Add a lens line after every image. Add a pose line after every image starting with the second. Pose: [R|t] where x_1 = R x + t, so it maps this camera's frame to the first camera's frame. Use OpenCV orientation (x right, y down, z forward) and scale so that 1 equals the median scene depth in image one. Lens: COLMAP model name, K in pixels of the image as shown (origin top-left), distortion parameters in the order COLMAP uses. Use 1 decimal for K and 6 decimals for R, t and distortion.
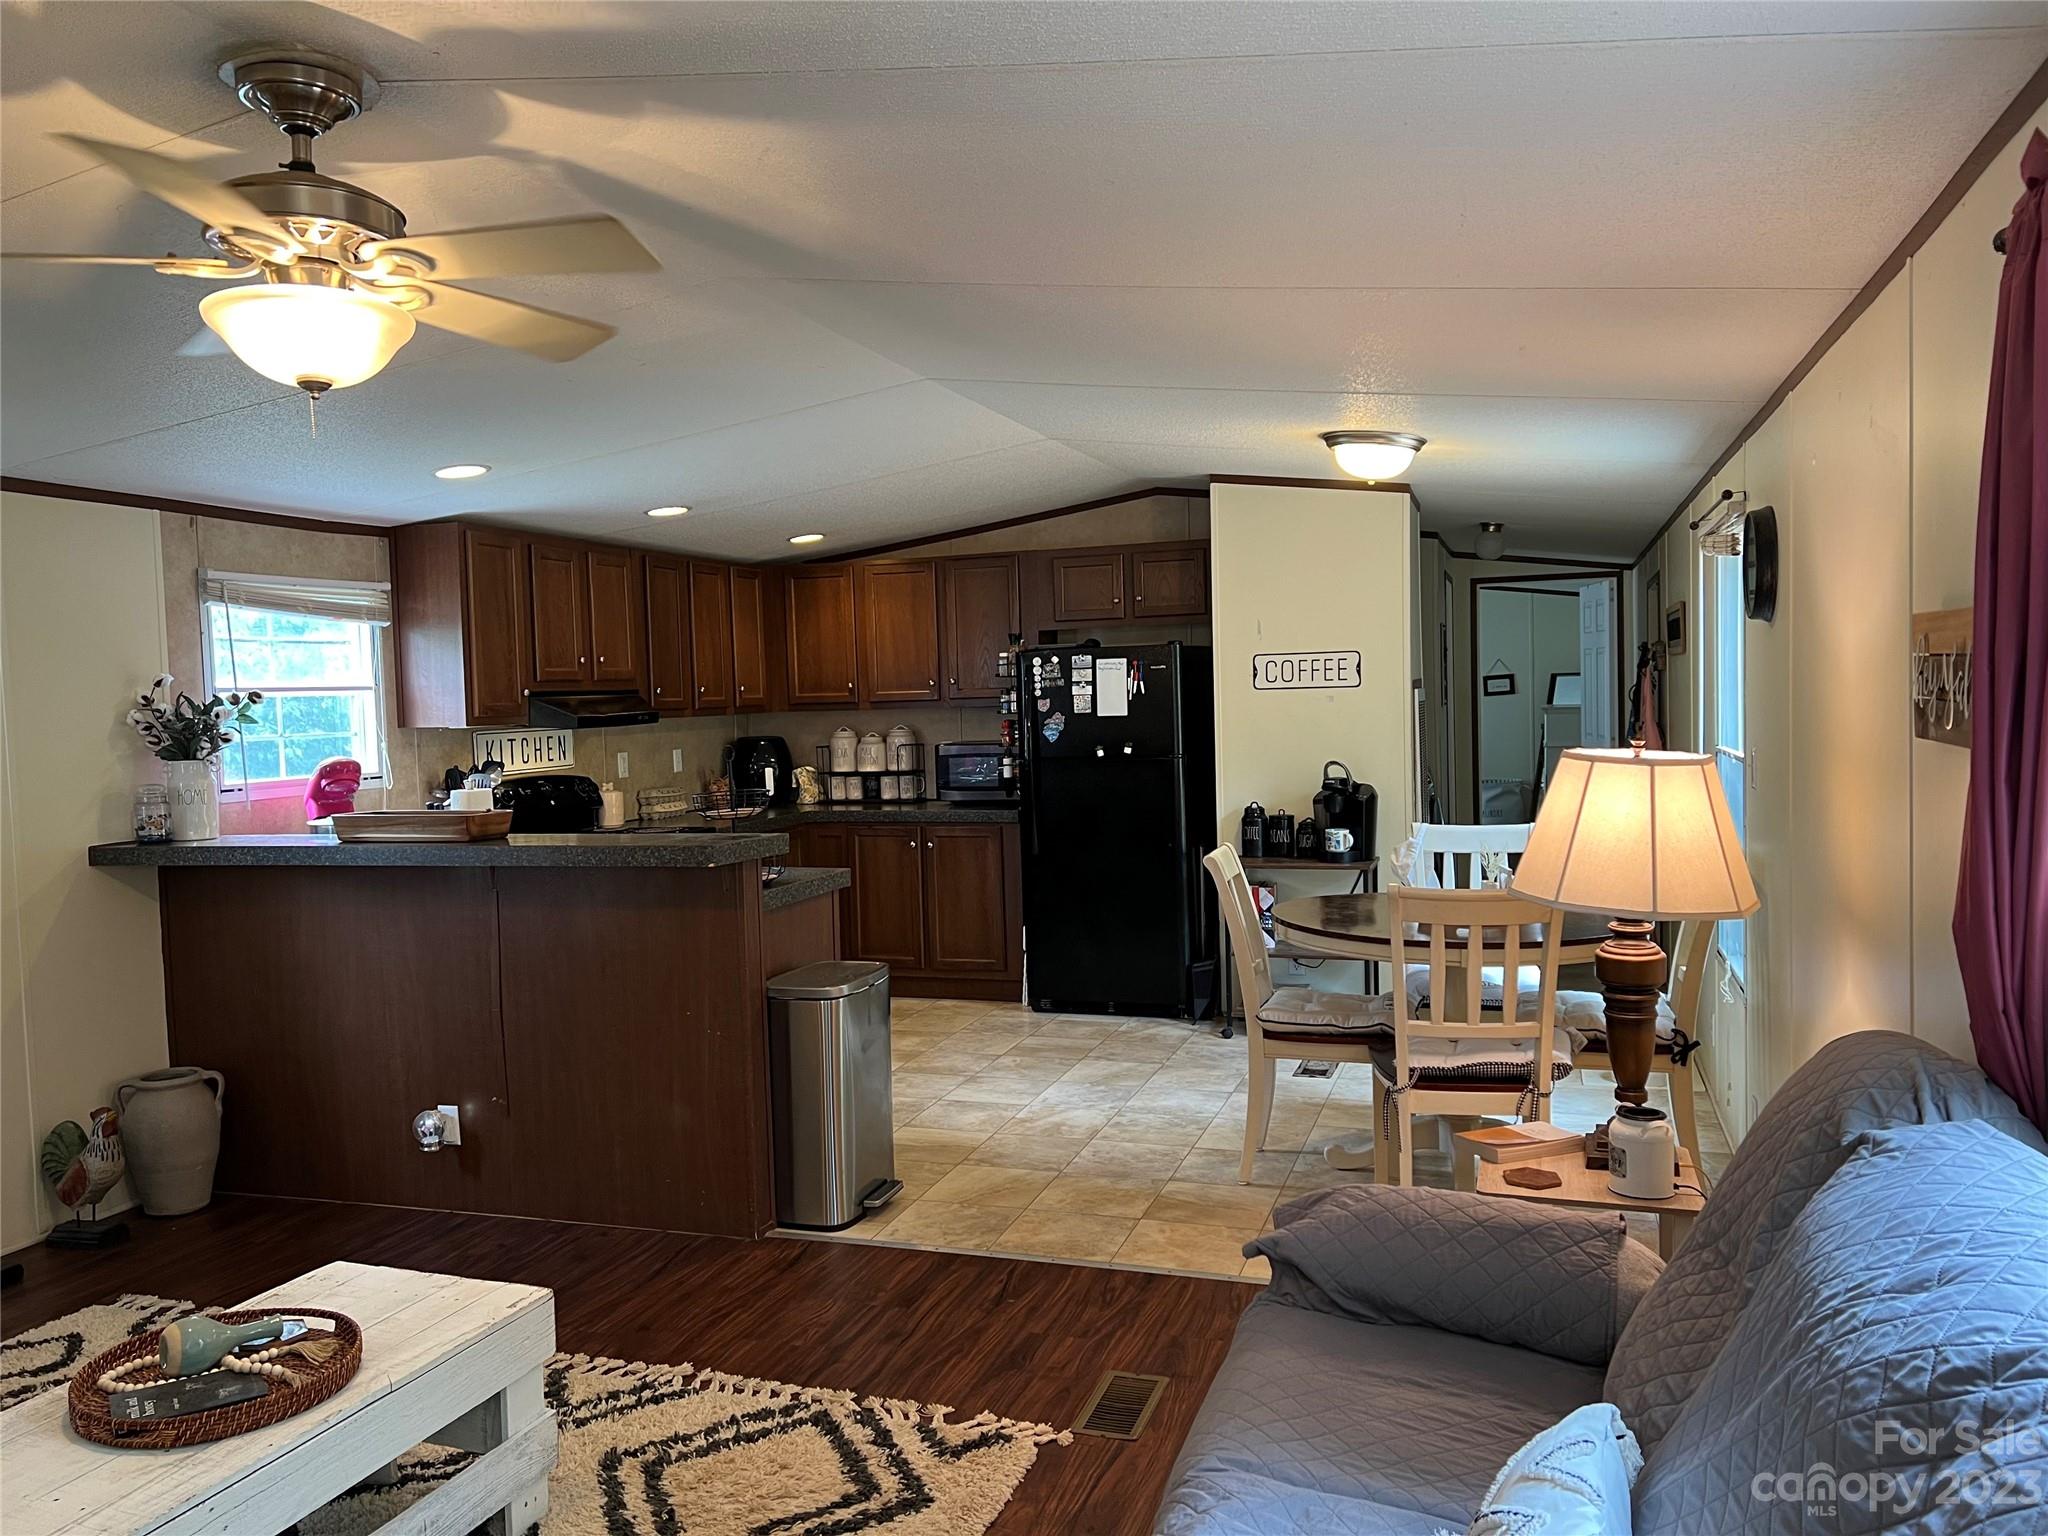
lens RADIAL K [[1508.8, 0, 1024.0], [0, 1508.8, 768.0], [0, 0, 1]] dist [0.156145, -0.129703]
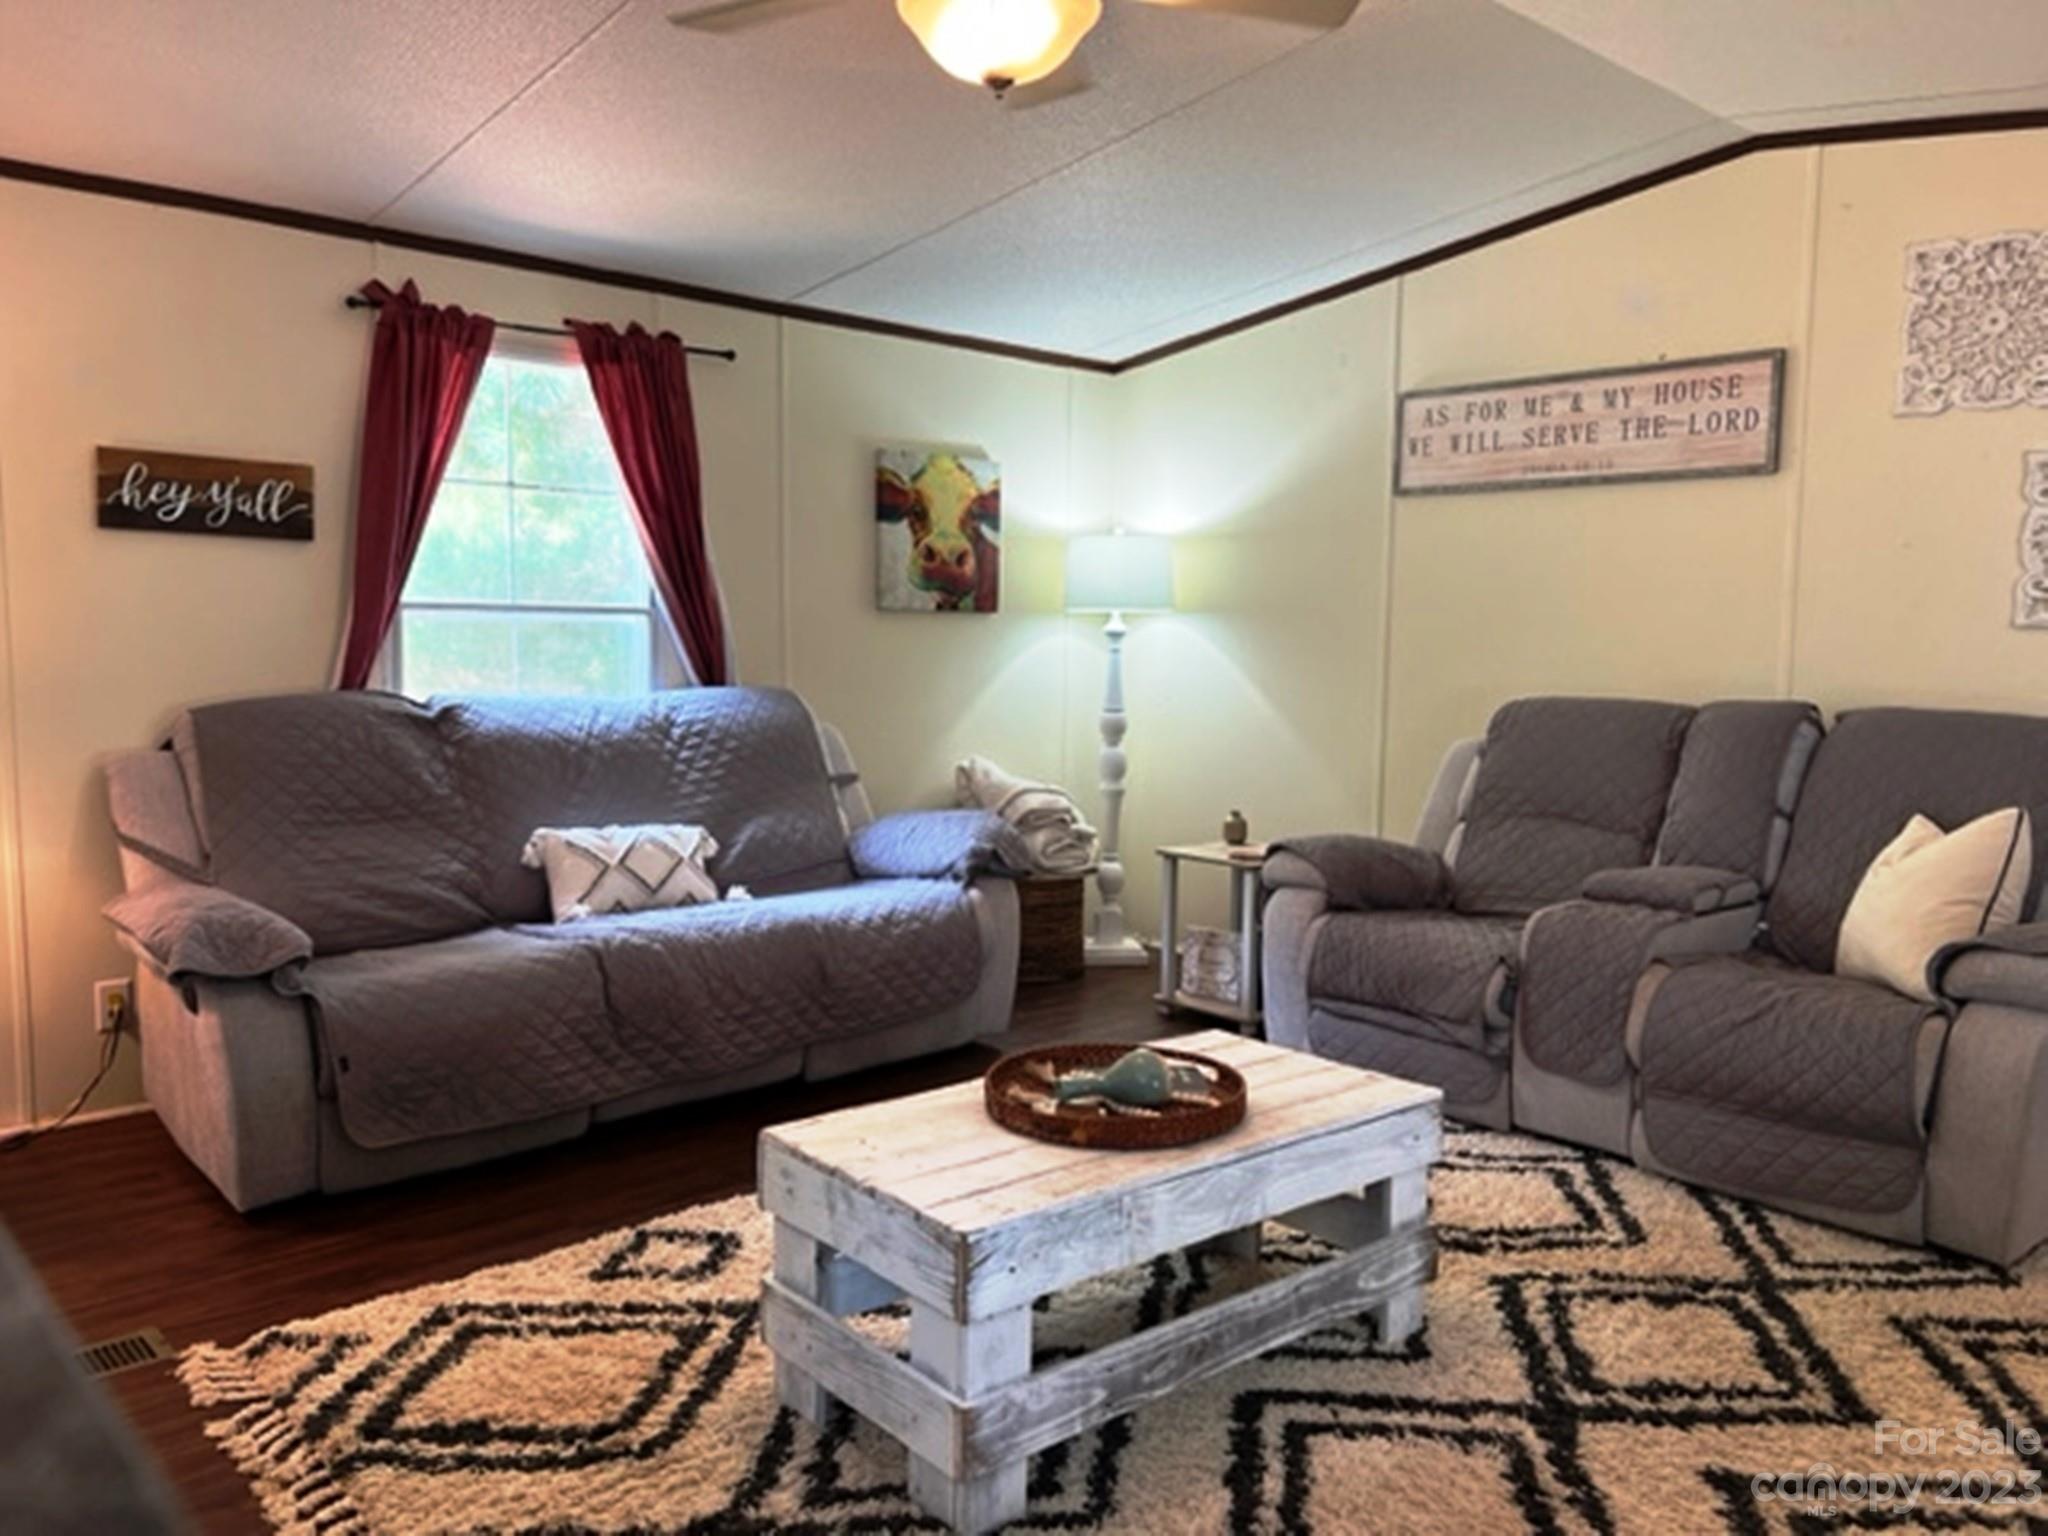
lens RADIAL K [[1538.3, 0, 1024.0], [0, 1538.3, 768.0], [0, 0, 1]] dist [0.088097, -0.144866]
pose [[-0.876872, -0.017654, 0.480400, -0.320956], [0.040539, 0.993050, 0.110489, 0.028397], [-0.479012, 0.116359, -0.870062, 0.644029]]
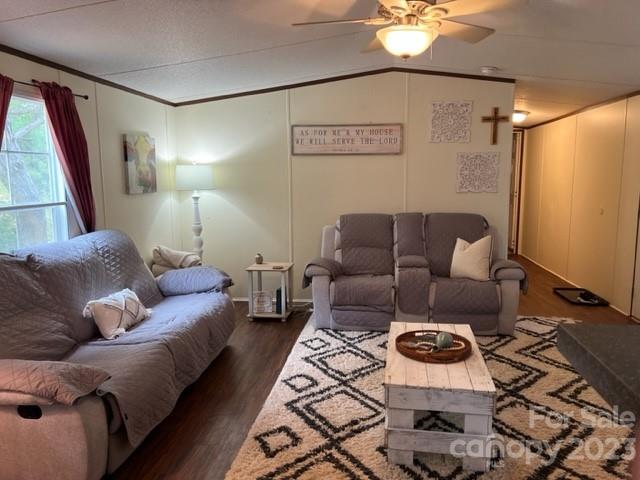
lens RADIAL K [[480.7, 0, 320.0], [0, 480.7, 240.0], [0, 0, 1]] dist [0.088097, -0.144866]
pose [[-0.976405, 0.072367, -0.203459, -0.009911], [0.033828, 0.981802, 0.186868, -0.019170], [0.213280, 0.175576, -0.961085, 0.680963]]
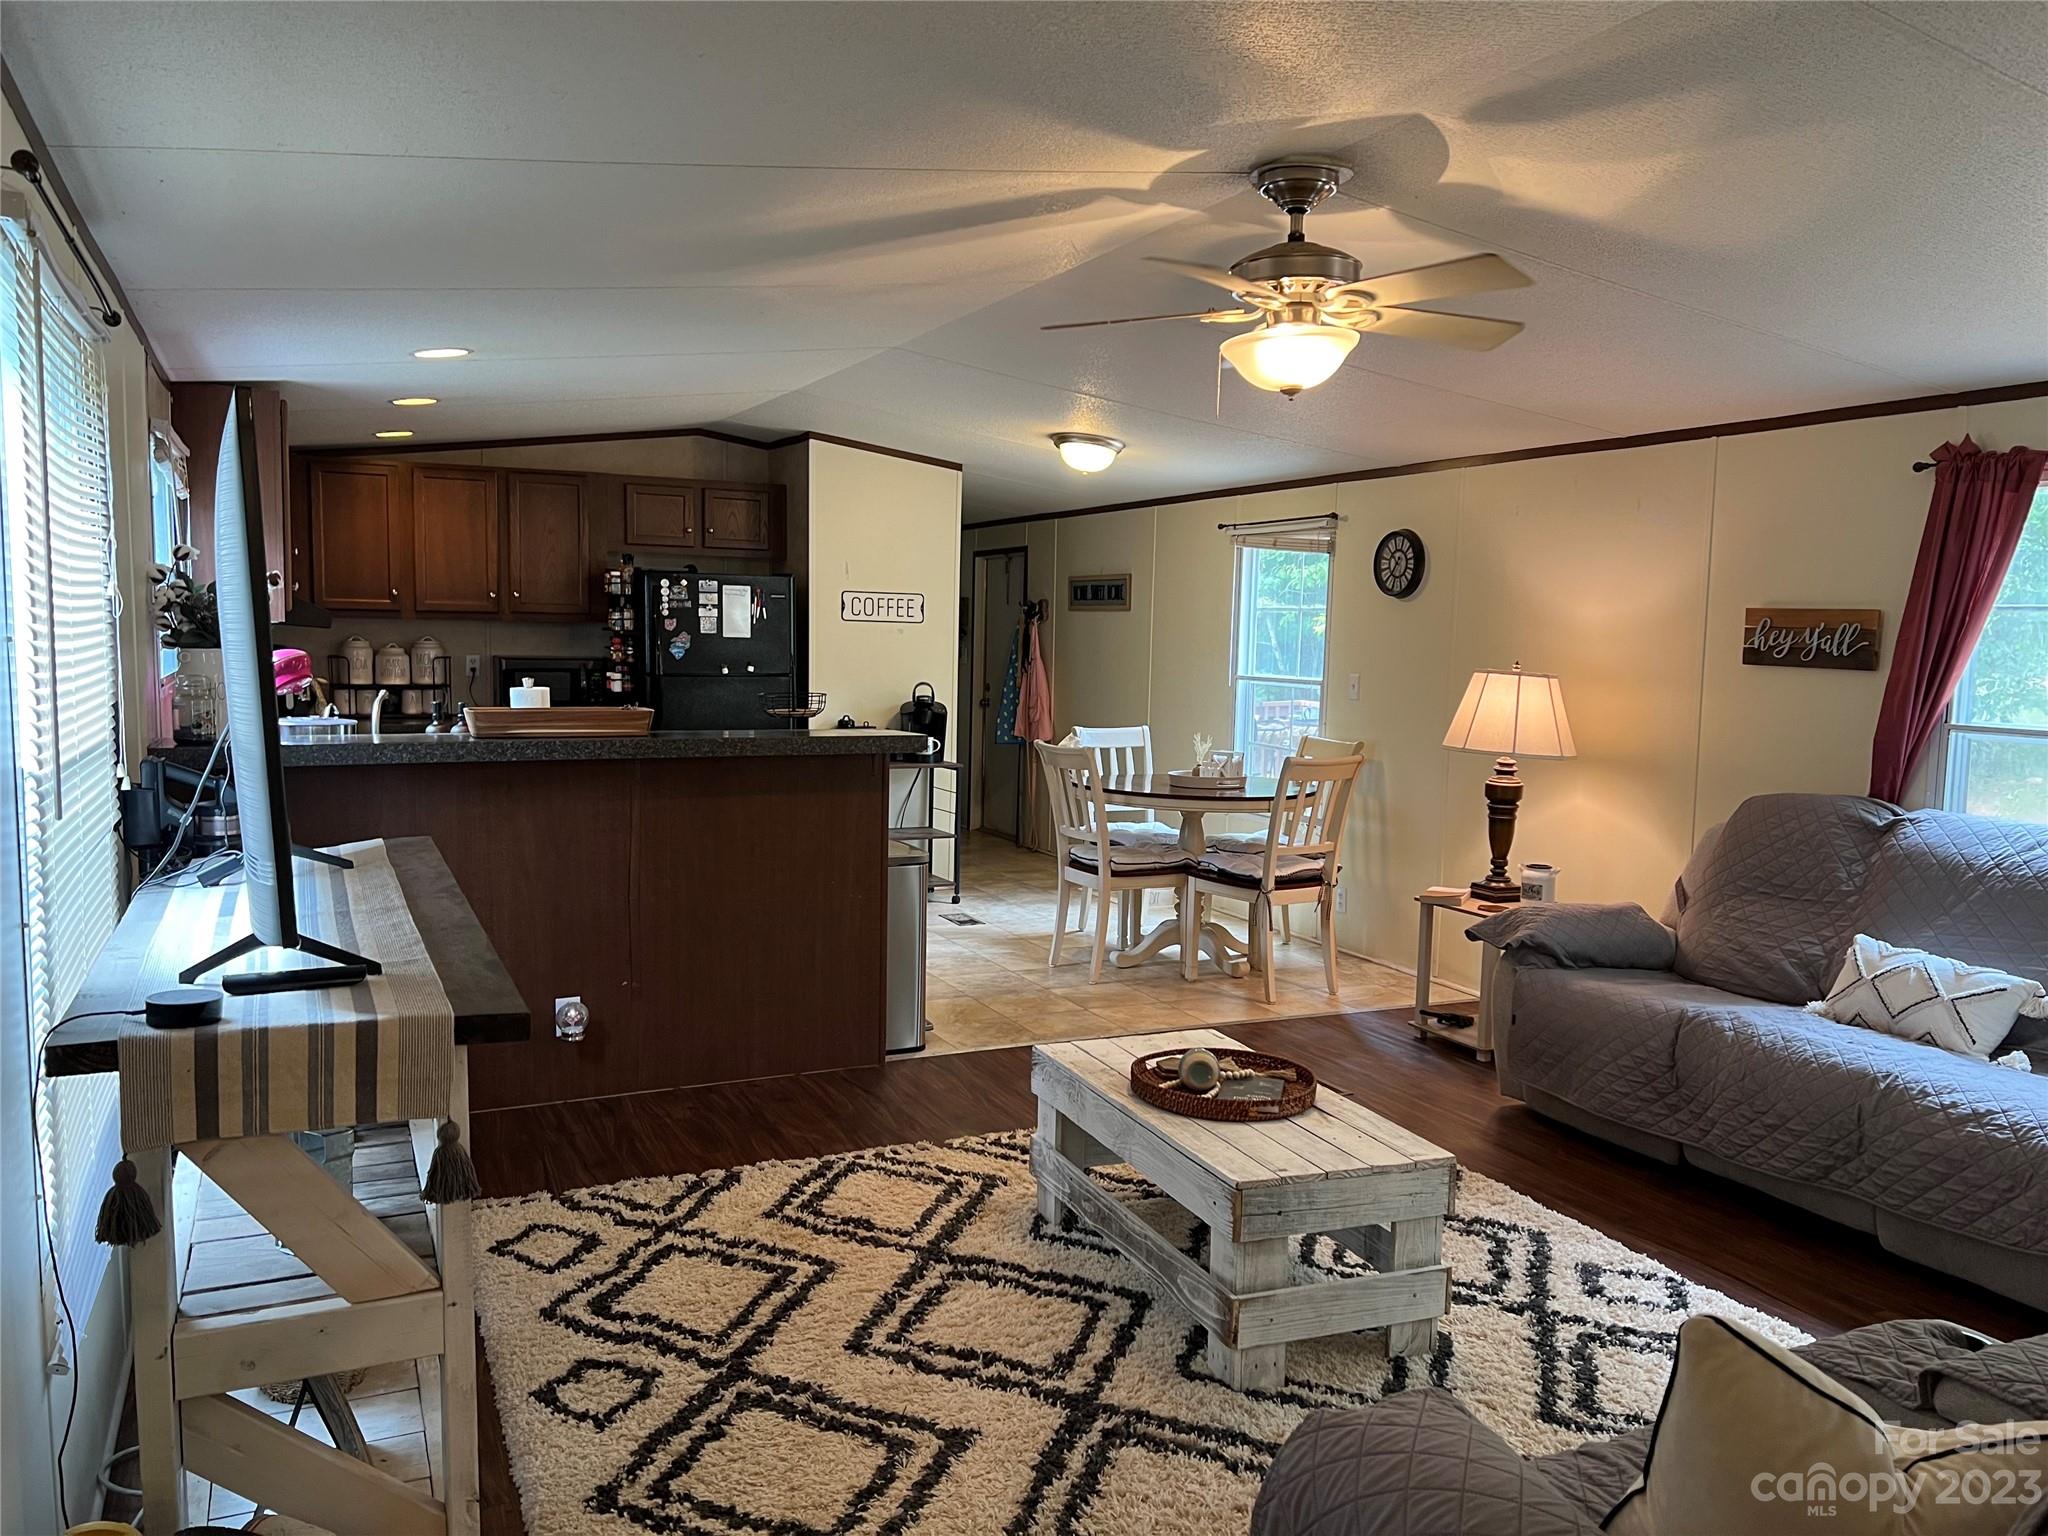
lens RADIAL K [[1538.3, 0, 1024.0], [0, 1538.3, 768.0], [0, 0, 1]] dist [0.088097, -0.144866]
pose [[0.733218, -0.014620, 0.679837, -0.556650], [-0.009829, 0.999437, 0.032093, 0.022768], [-0.679923, -0.030213, 0.732661, 0.023274]]
